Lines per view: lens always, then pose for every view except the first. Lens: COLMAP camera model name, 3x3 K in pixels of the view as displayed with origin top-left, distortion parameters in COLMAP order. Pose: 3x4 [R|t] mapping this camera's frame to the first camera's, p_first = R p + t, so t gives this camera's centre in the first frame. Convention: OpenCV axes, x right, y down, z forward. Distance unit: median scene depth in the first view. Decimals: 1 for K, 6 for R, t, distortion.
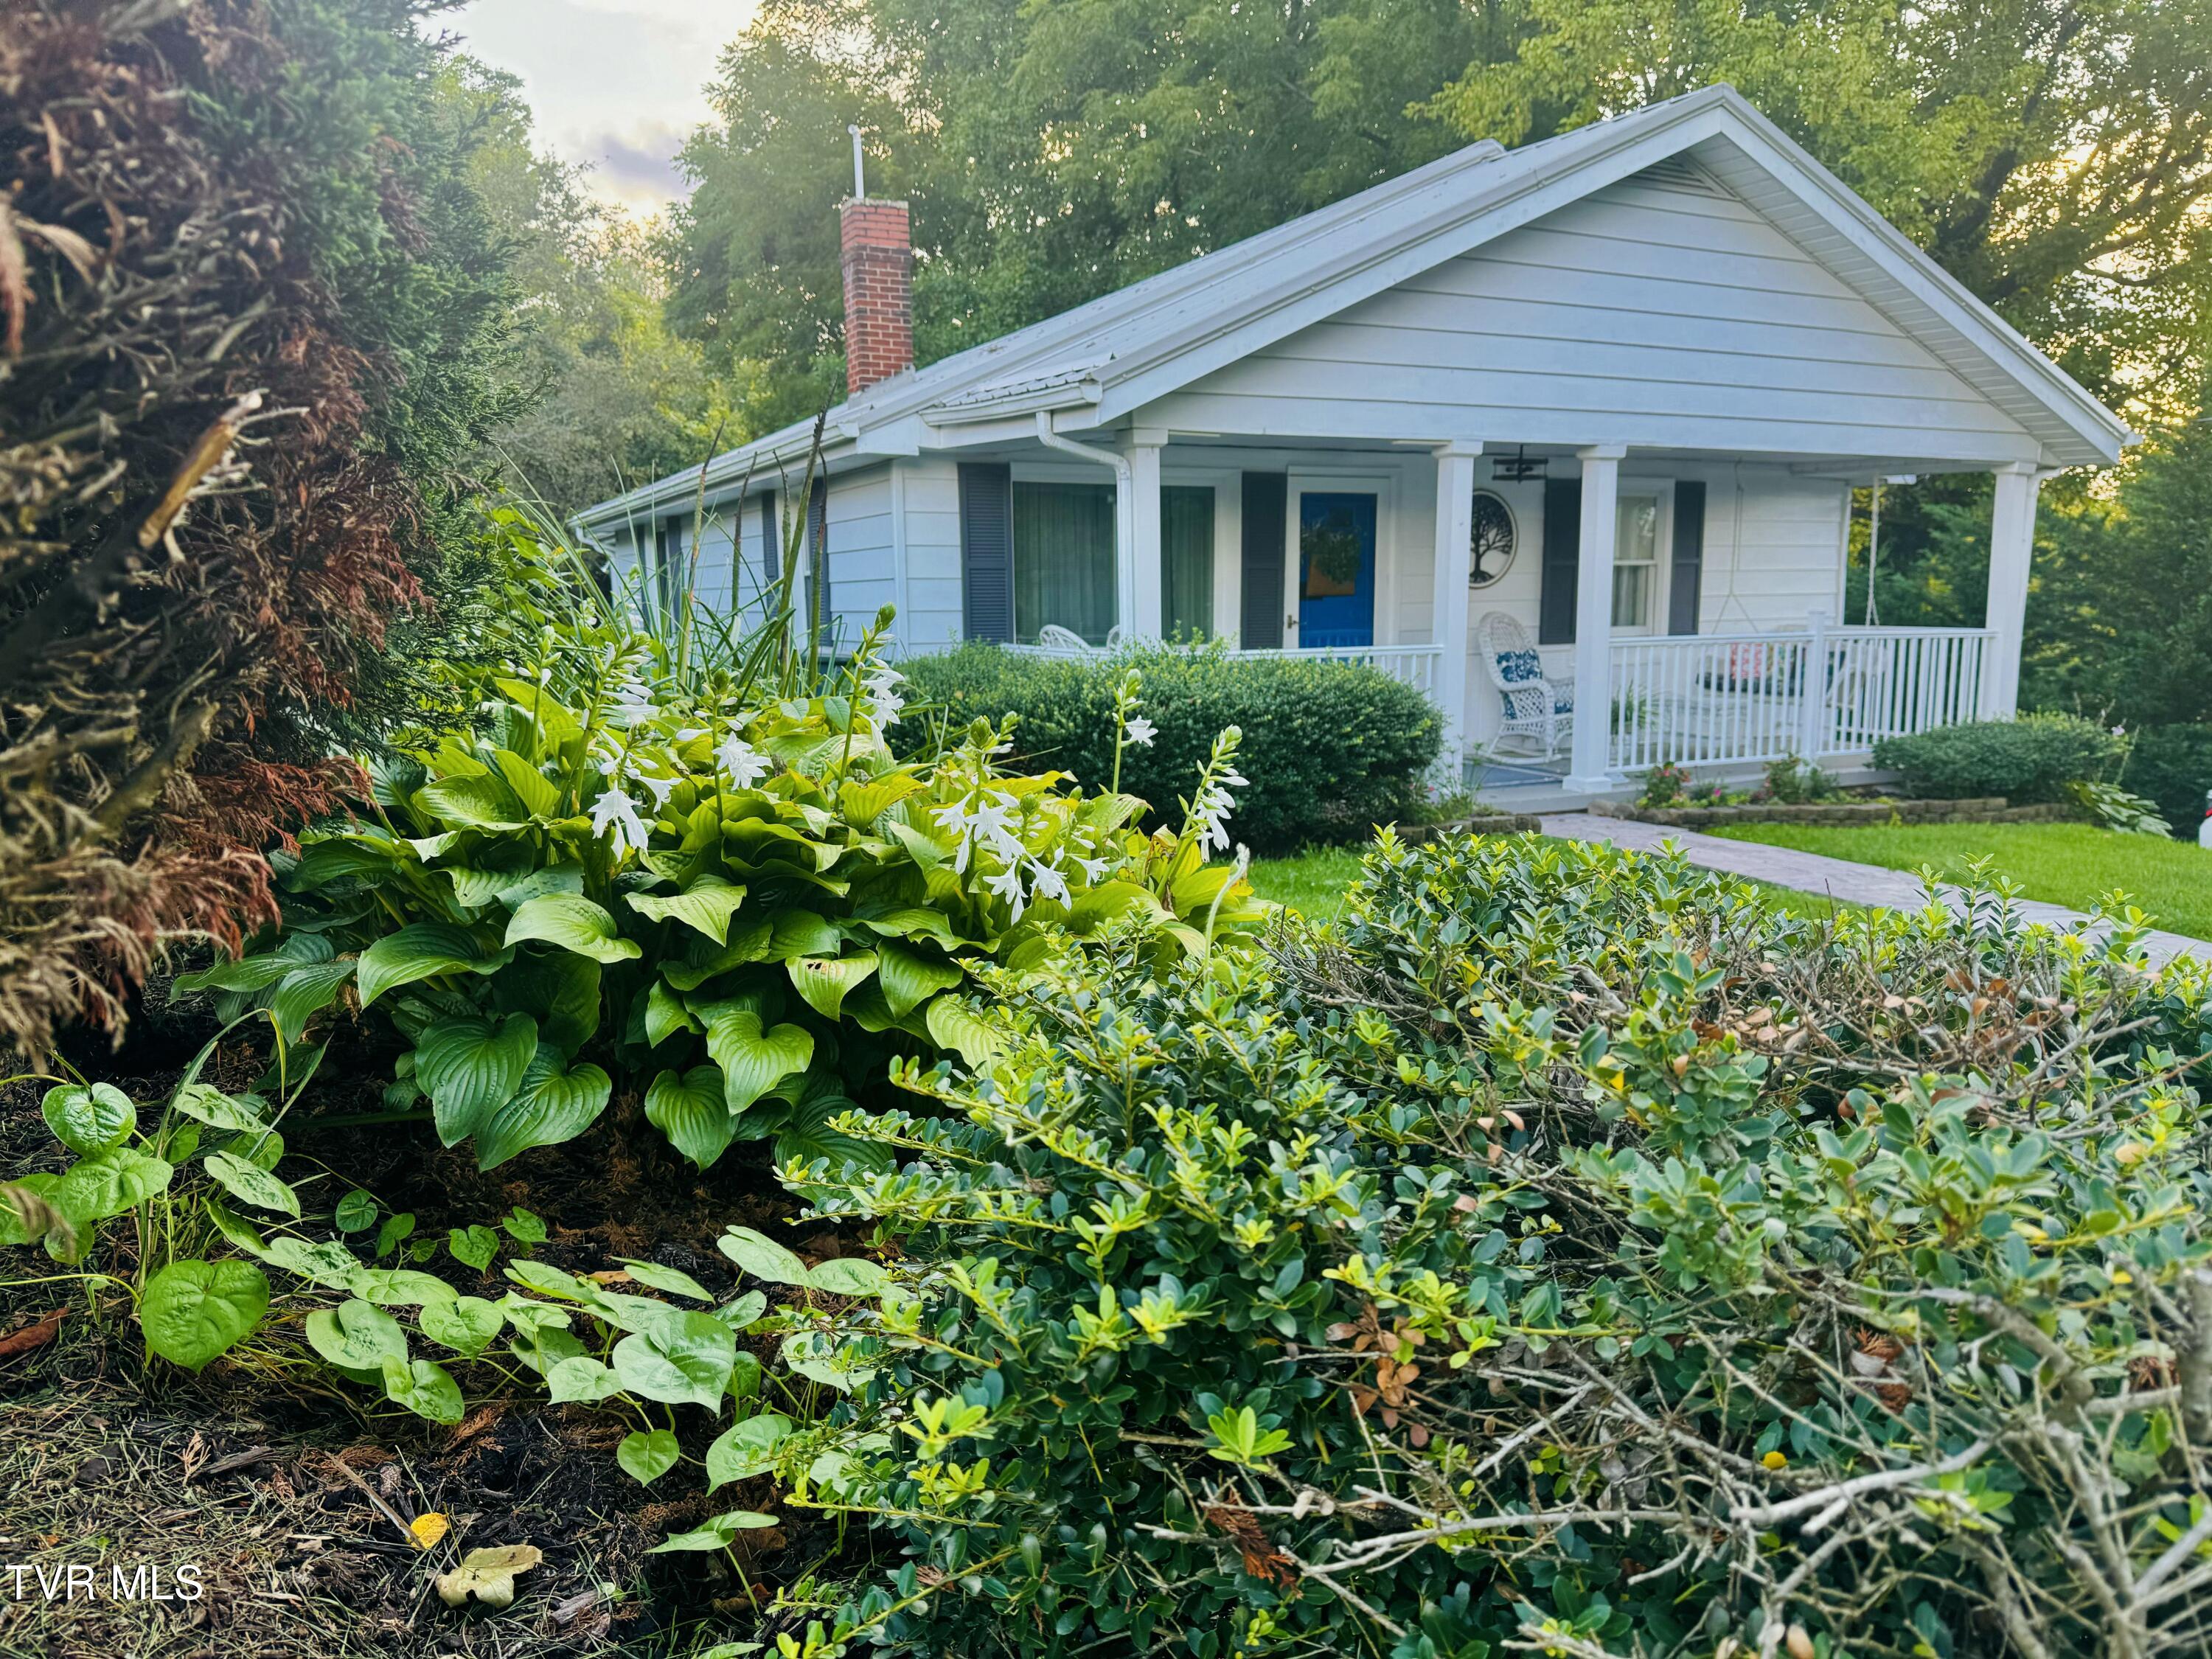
lens RADIAL K [[1562.0, 0, 1106.0], [0, 1562.0, 829.5], [0, 0, 1]] dist [0.003026, -0.001141]
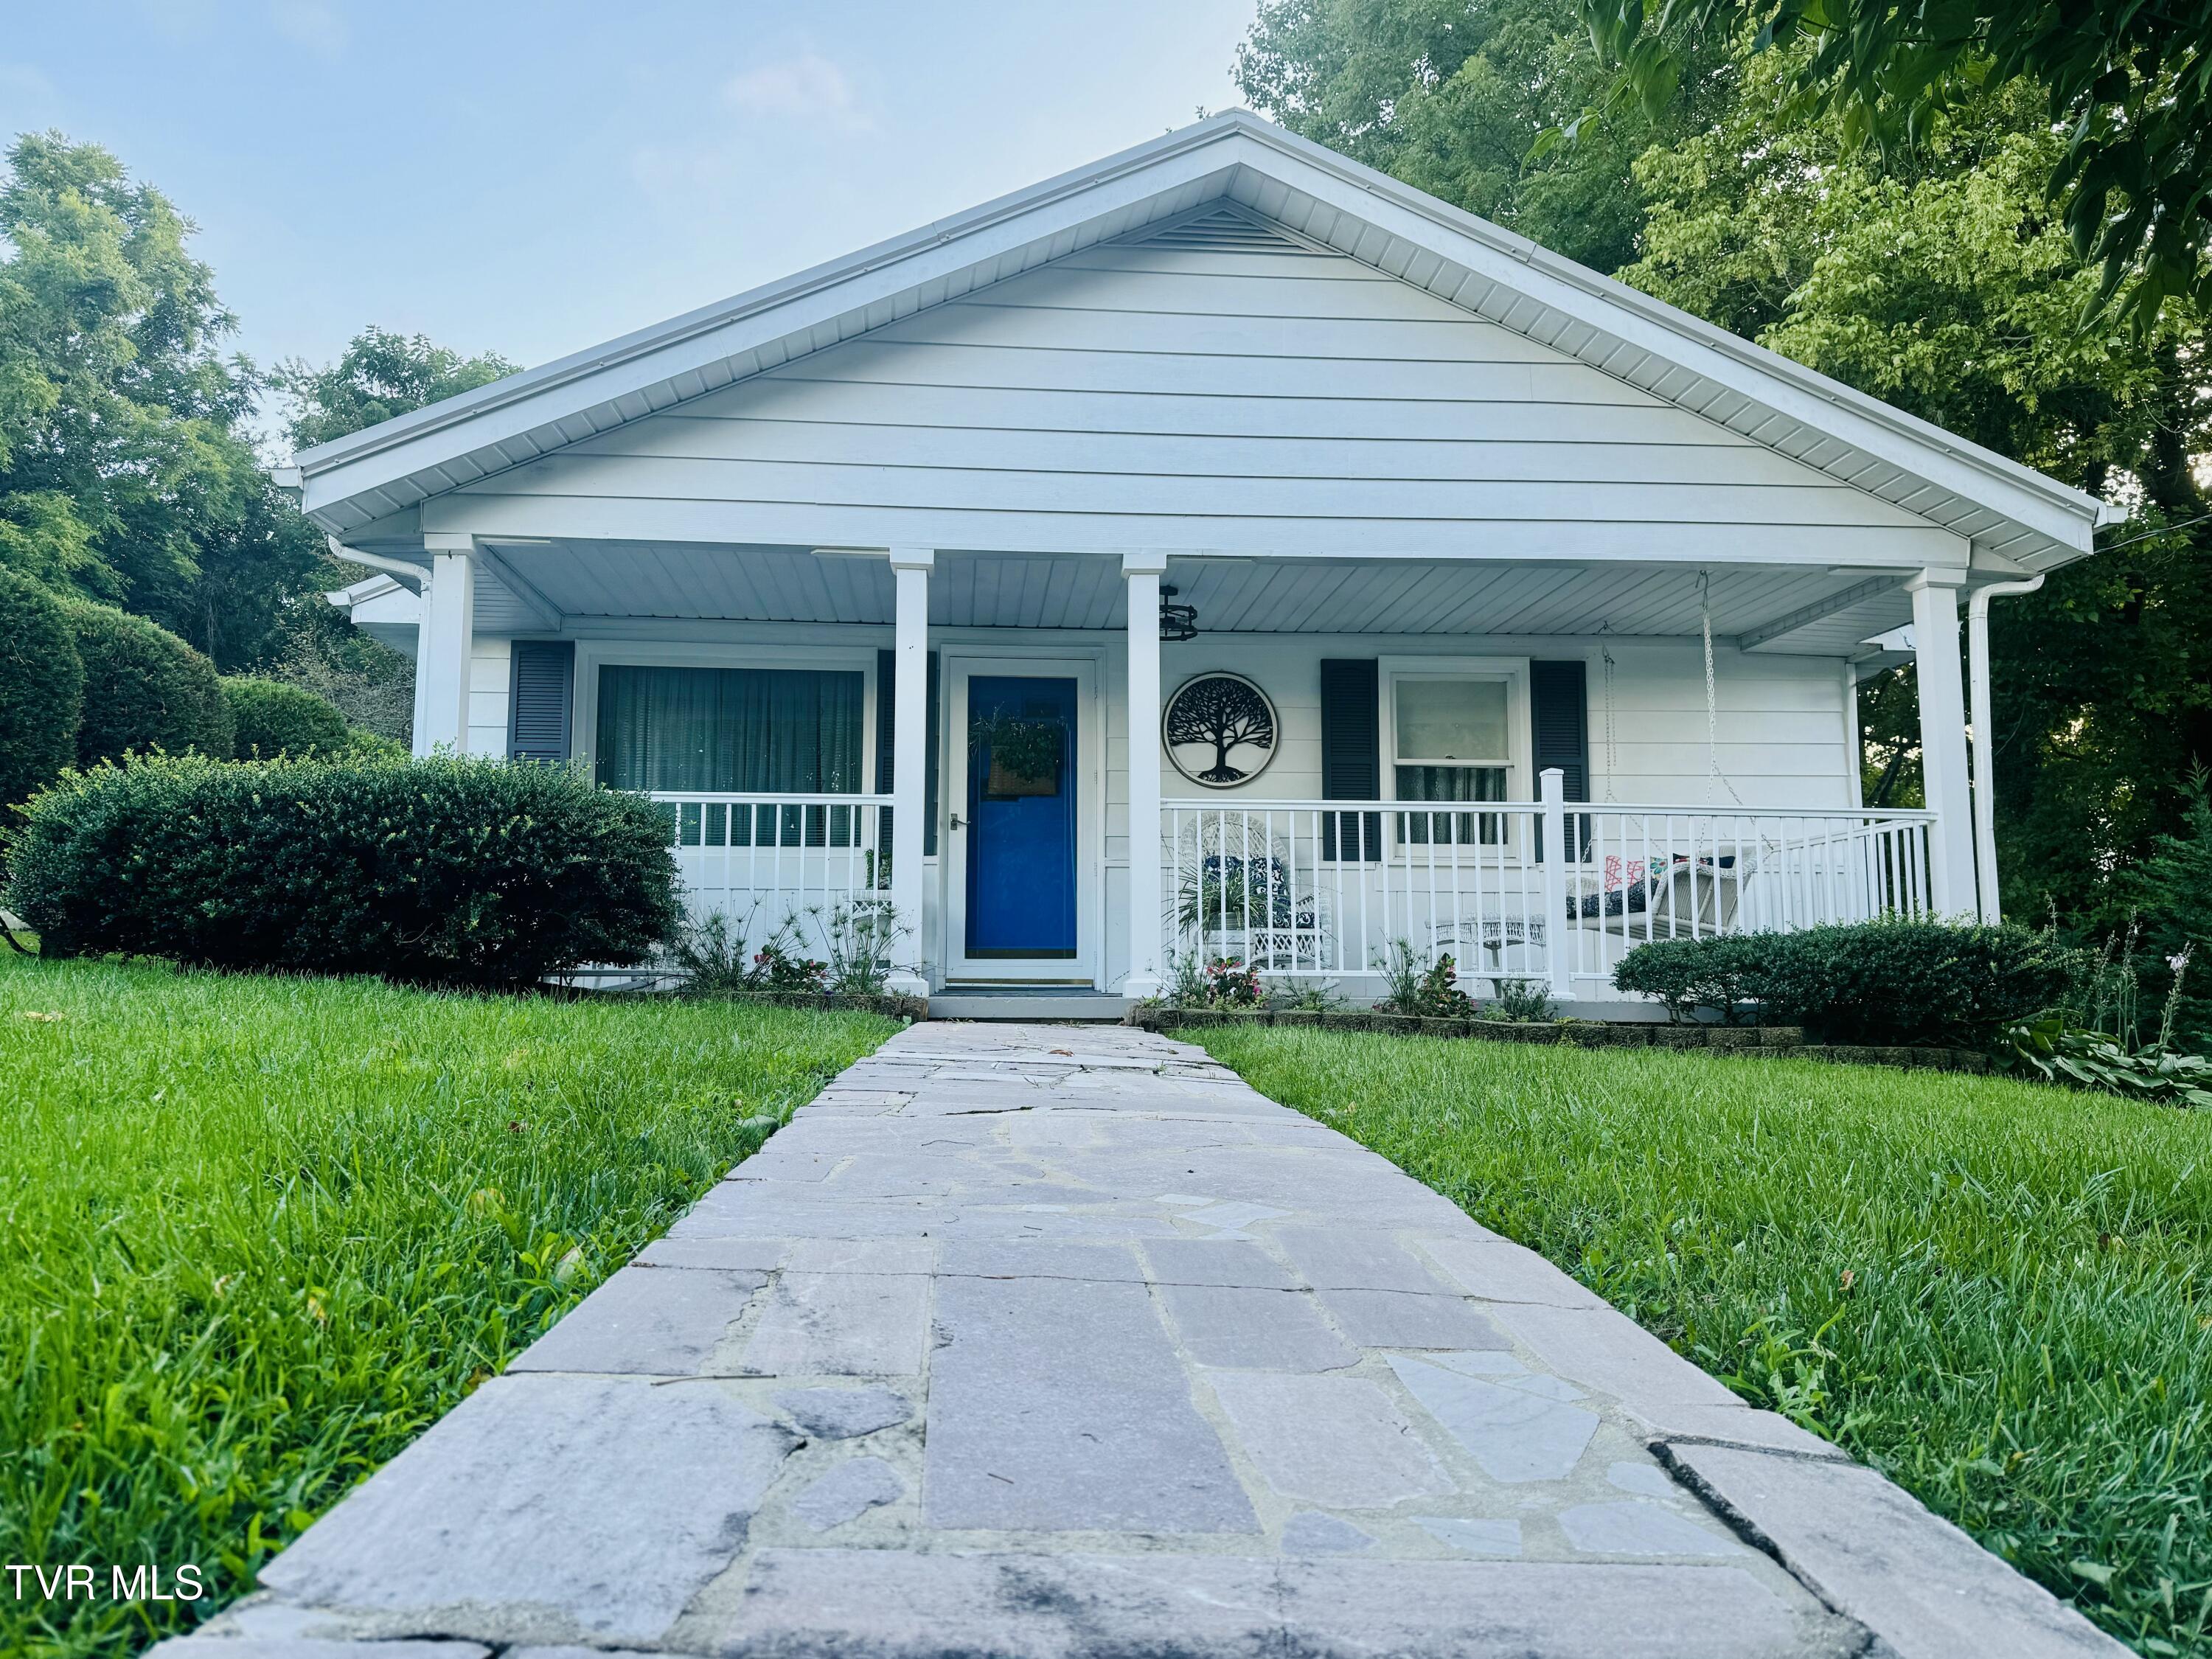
lens RADIAL K [[1562.0, 0, 1106.0], [0, 1562.0, 829.5], [0, 0, 1]] dist [0.003026, -0.001141]
pose [[0.917592, -0.035280, -0.395954, 0.506125], [-0.072922, 0.964213, -0.254904, 0.078704], [0.390777, 0.262772, 0.882182, 0.264975]]
